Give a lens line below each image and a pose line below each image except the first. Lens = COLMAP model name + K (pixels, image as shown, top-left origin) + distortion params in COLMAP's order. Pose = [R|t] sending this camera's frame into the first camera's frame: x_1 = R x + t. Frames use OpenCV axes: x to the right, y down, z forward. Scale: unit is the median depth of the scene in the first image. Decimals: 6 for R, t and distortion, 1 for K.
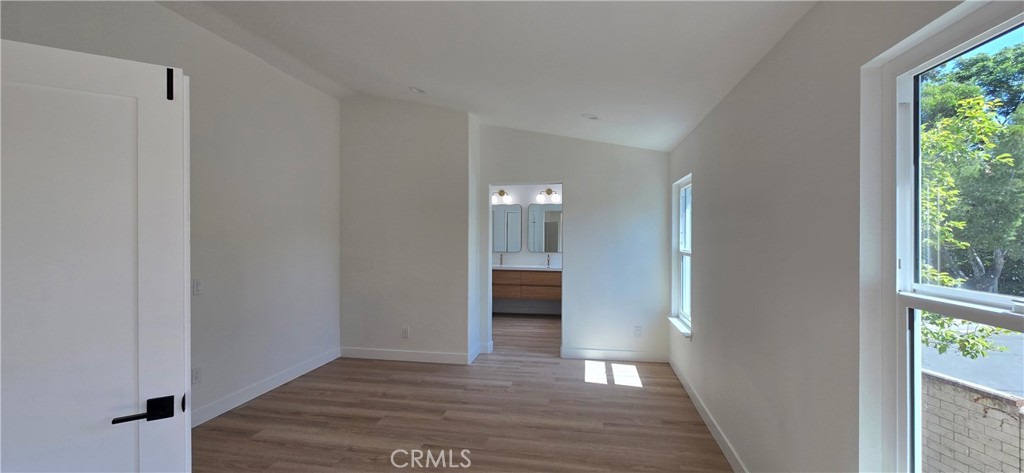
lens RADIAL K [[422.2, 0, 513.2], [0, 422.2, 237.0], [0, 0, 1]] dist [-0.004315, -0.000148]
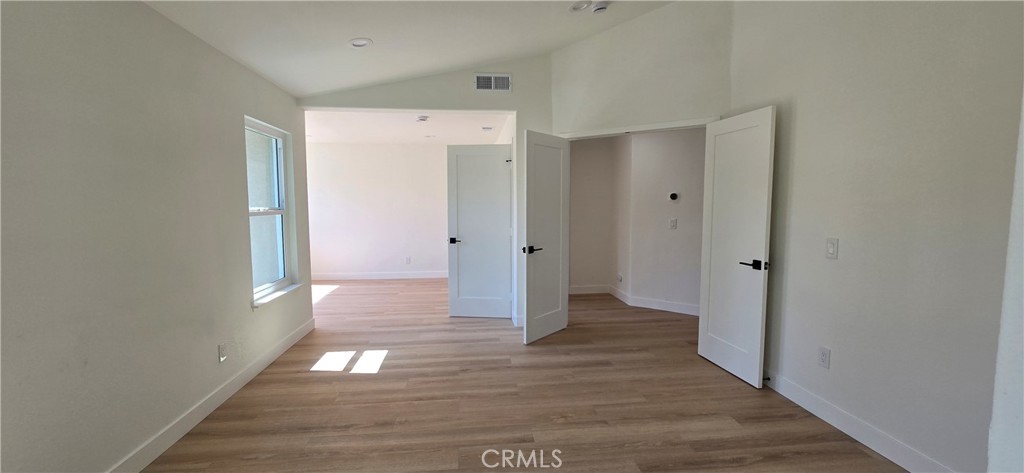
lens RADIAL K [[422.2, 0, 510.8], [0, 422.2, 236.0], [0, 0, 1]] dist [-0.004315, -0.000148]
pose [[-0.958307, 0.026880, -0.284473, 0.047315], [0.003454, 0.996582, 0.082531, 0.028046], [0.285719, 0.078108, -0.955125, 1.602776]]
